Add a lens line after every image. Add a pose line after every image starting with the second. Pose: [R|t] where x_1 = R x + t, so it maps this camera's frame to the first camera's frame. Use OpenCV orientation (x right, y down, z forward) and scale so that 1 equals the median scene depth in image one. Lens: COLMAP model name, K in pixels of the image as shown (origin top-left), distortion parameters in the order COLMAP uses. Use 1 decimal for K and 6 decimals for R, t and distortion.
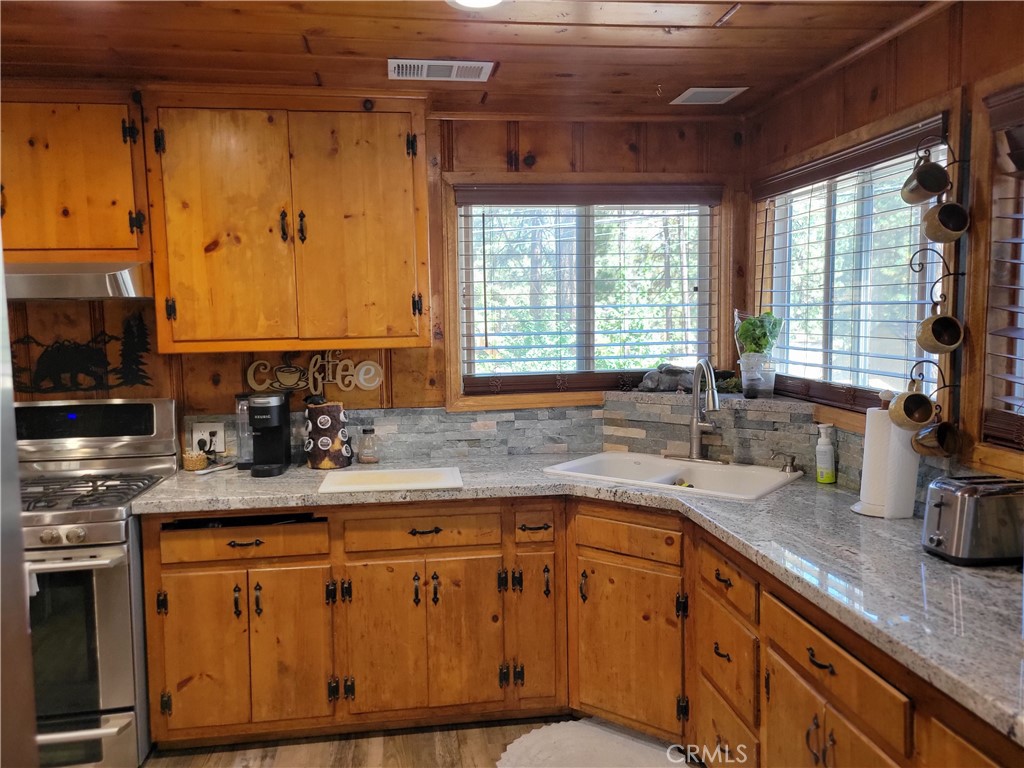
lens RADIAL K [[783.7, 0, 508.0], [0, 783.7, 379.4], [0, 0, 1]] dist [0.051998, -0.034790]
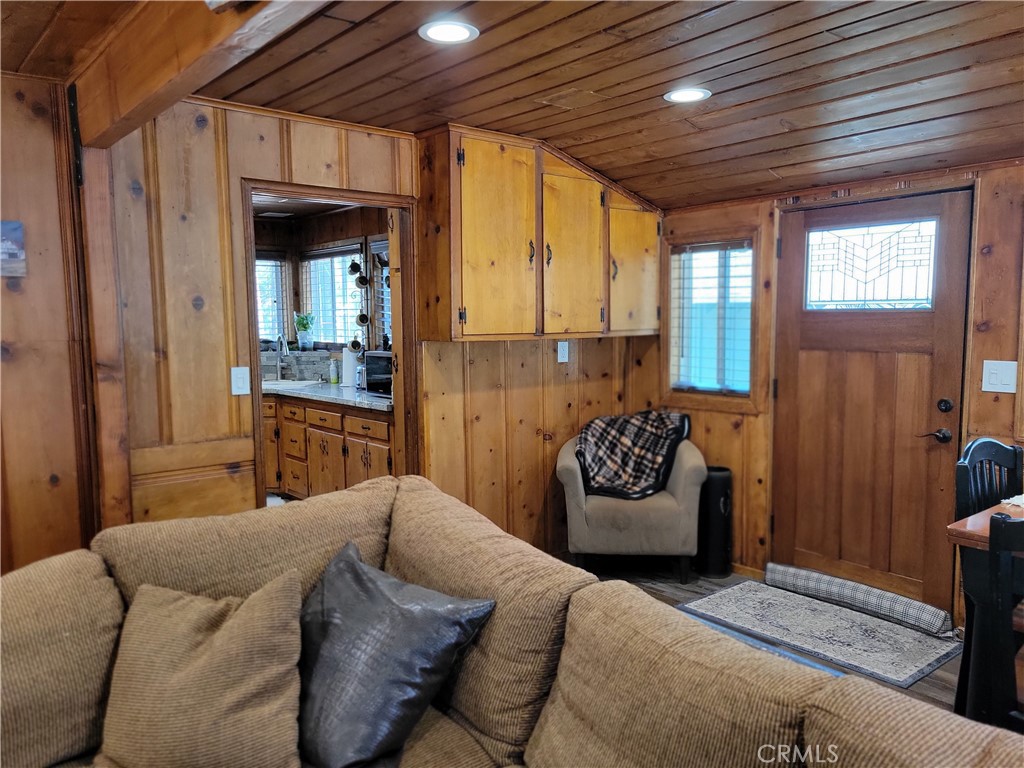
lens RADIAL K [[783.7, 0, 509.0], [0, 783.7, 389.0], [0, 0, 1]] dist [0.051998, -0.034790]
pose [[0.862994, -0.046089, 0.503107, -0.325142], [0.043555, 0.998910, 0.016797, 0.121469], [-0.503333, 0.007418, 0.864061, -1.258980]]
